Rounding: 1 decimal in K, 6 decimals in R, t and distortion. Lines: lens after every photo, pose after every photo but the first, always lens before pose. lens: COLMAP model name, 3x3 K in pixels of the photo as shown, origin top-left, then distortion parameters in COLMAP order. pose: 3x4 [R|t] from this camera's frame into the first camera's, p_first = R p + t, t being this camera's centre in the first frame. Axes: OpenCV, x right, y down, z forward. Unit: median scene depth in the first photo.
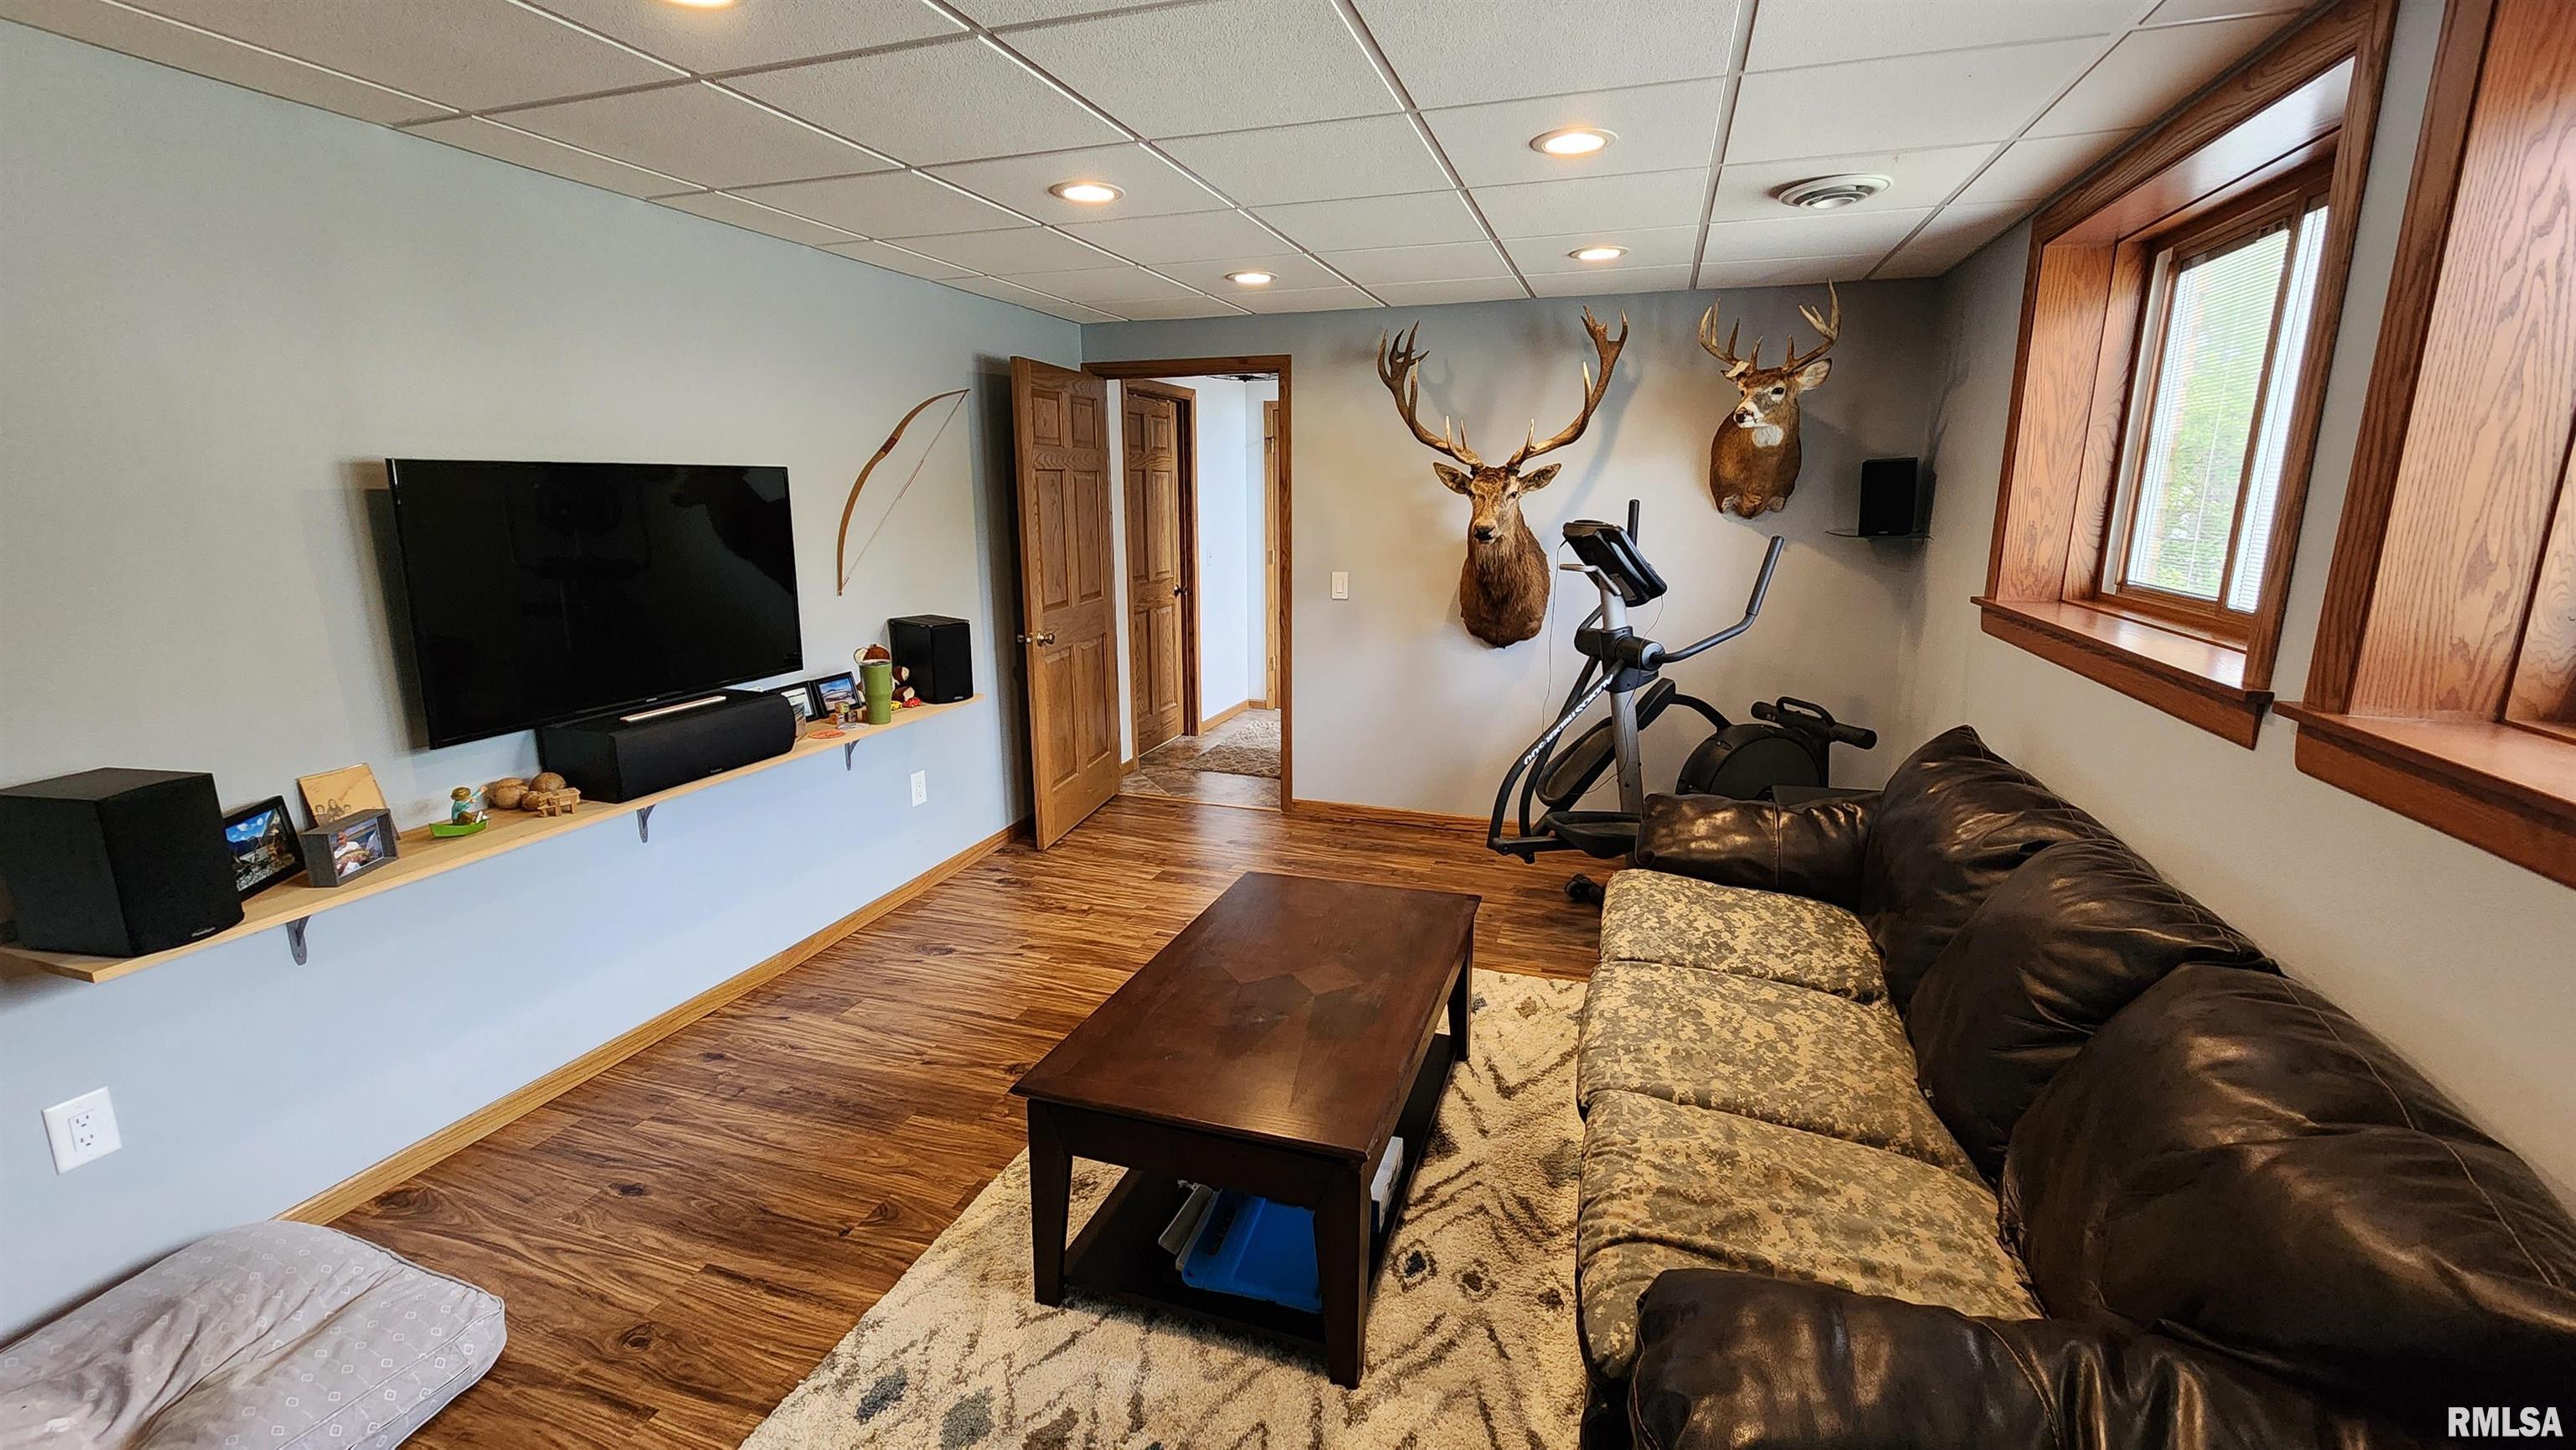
lens RADIAL K [[1057.4, 0, 1293.0], [0, 1057.4, 719.0], [0, 0, 1]] dist [0.000730, -0.000545]
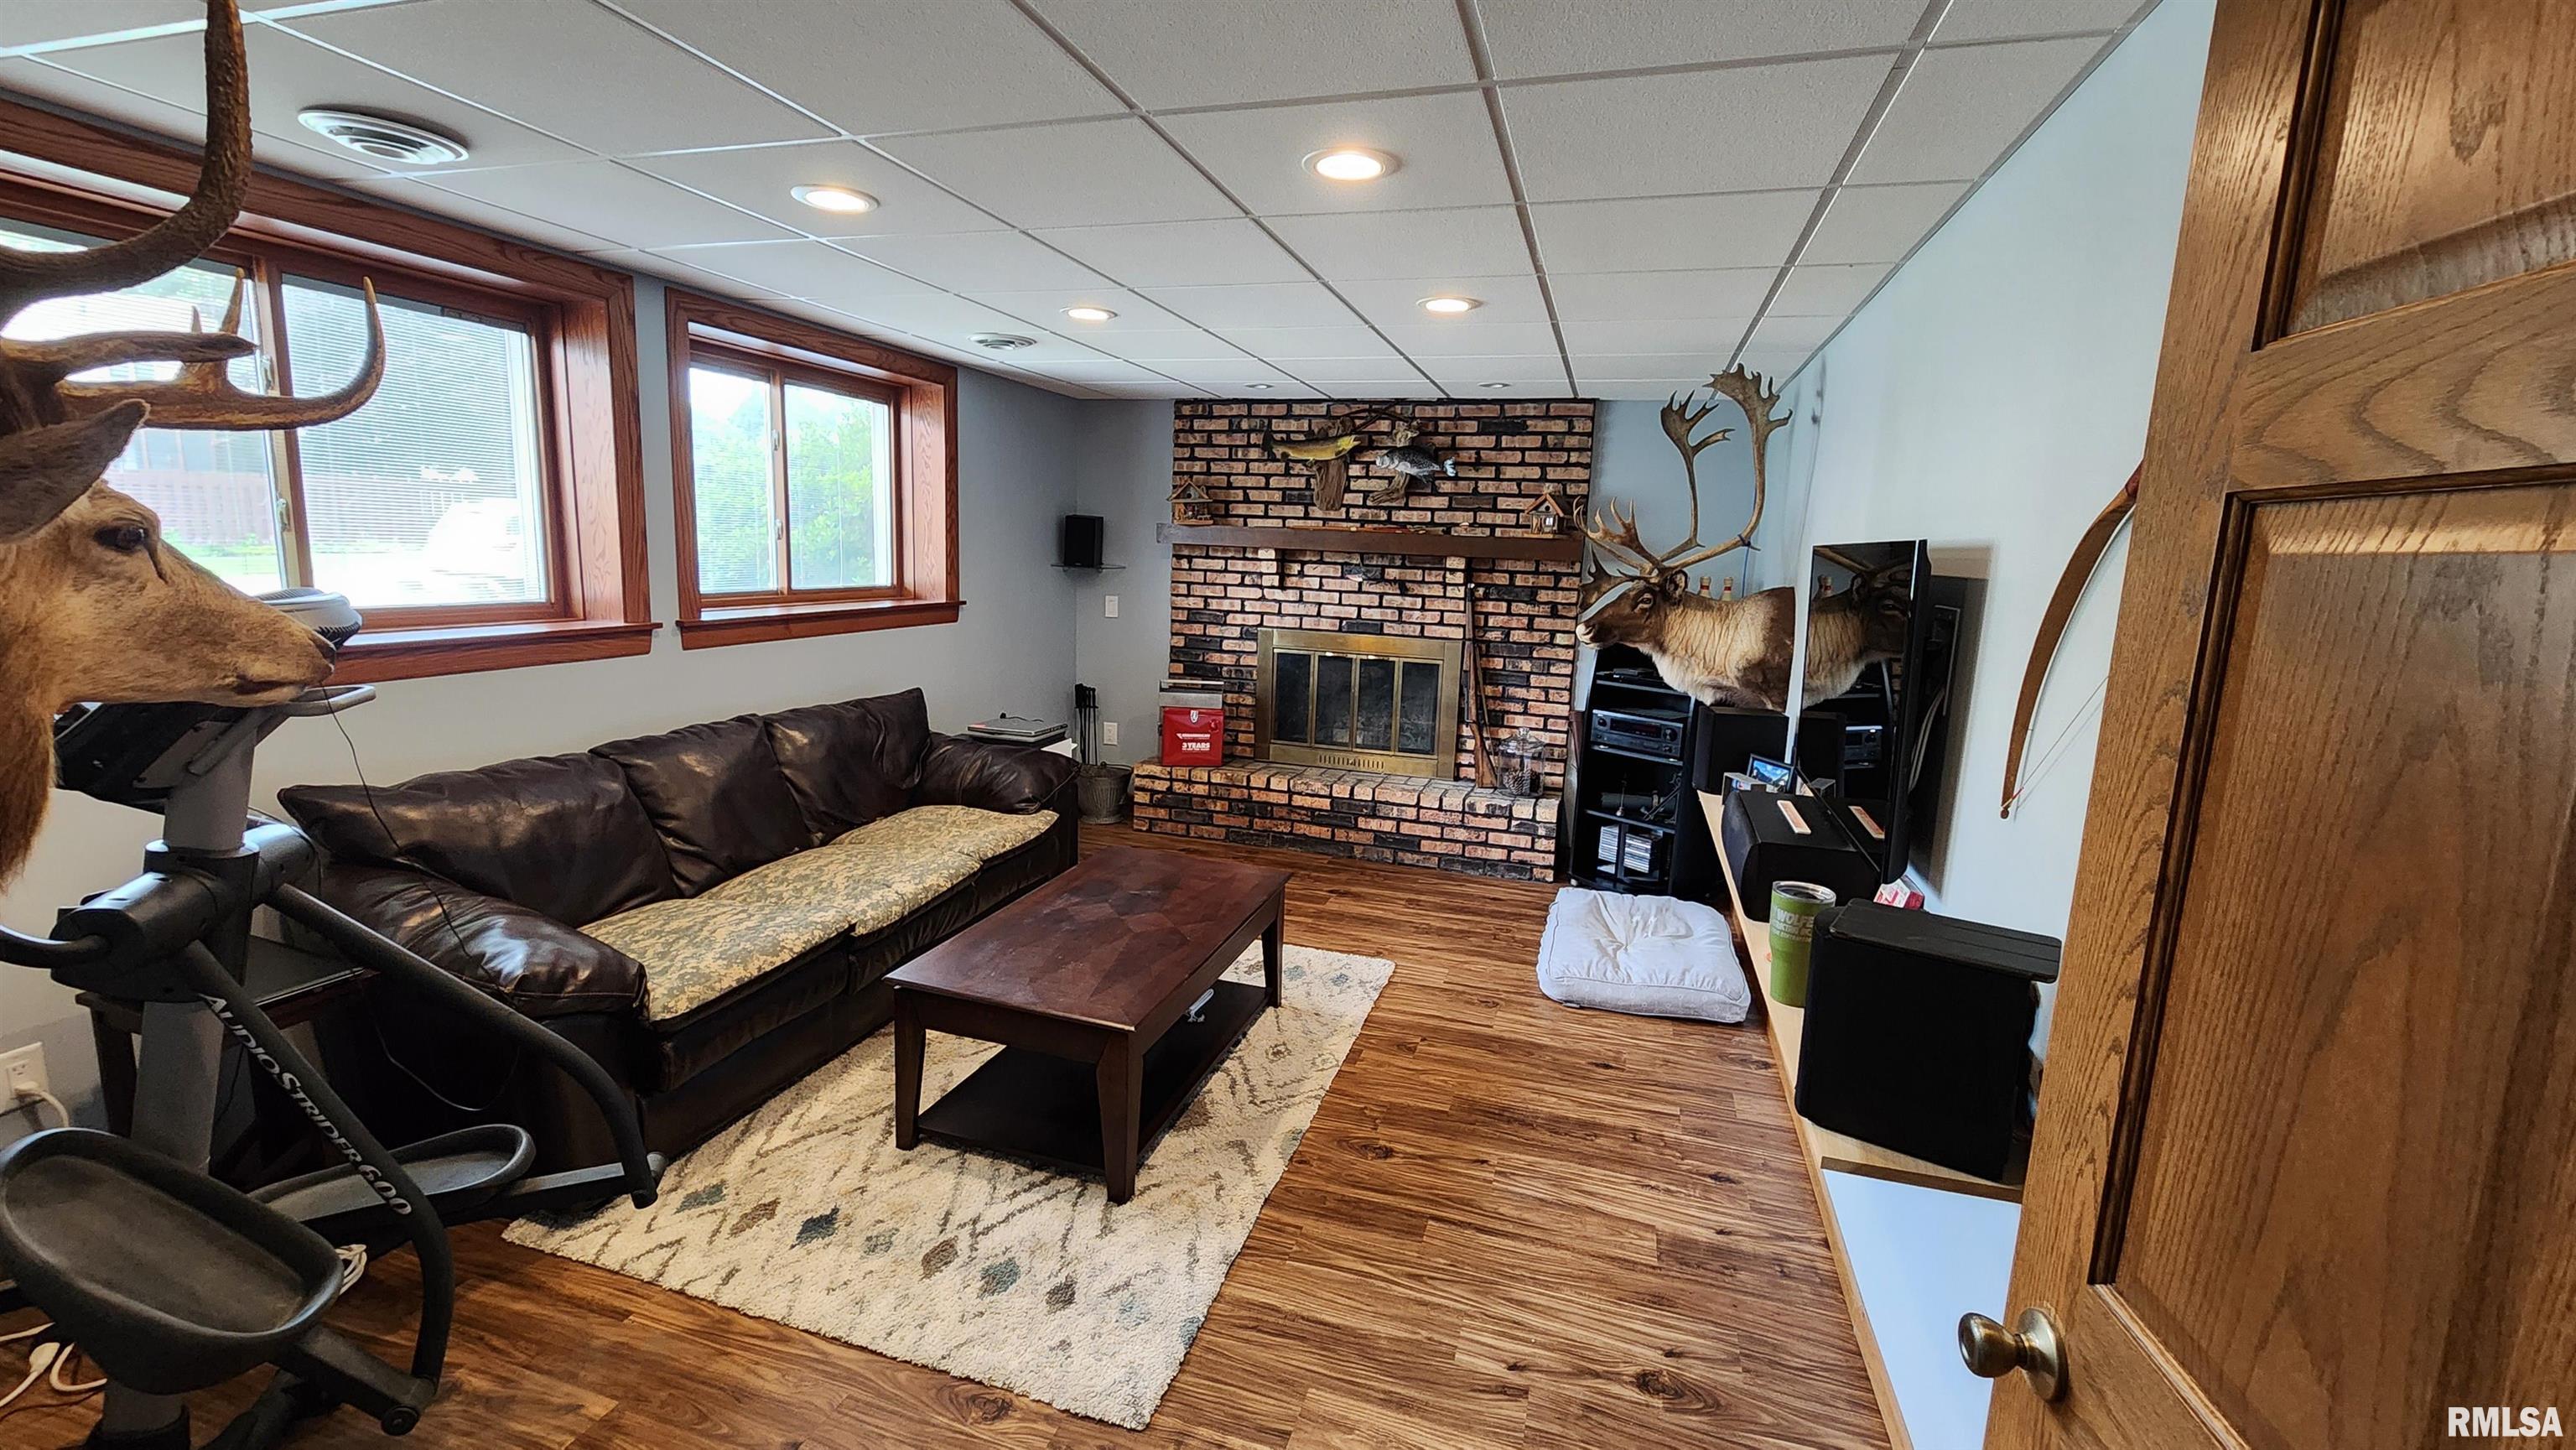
lens RADIAL K [[1057.4, 0, 1286.1], [0, 1057.4, 716.8], [0, 0, 1]] dist [0.000730, -0.000545]
pose [[-0.999127, -0.035852, -0.021444, -0.142409], [-0.041238, 0.928476, 0.369097, -0.395349], [0.006677, 0.369659, -0.929144, 1.789102]]
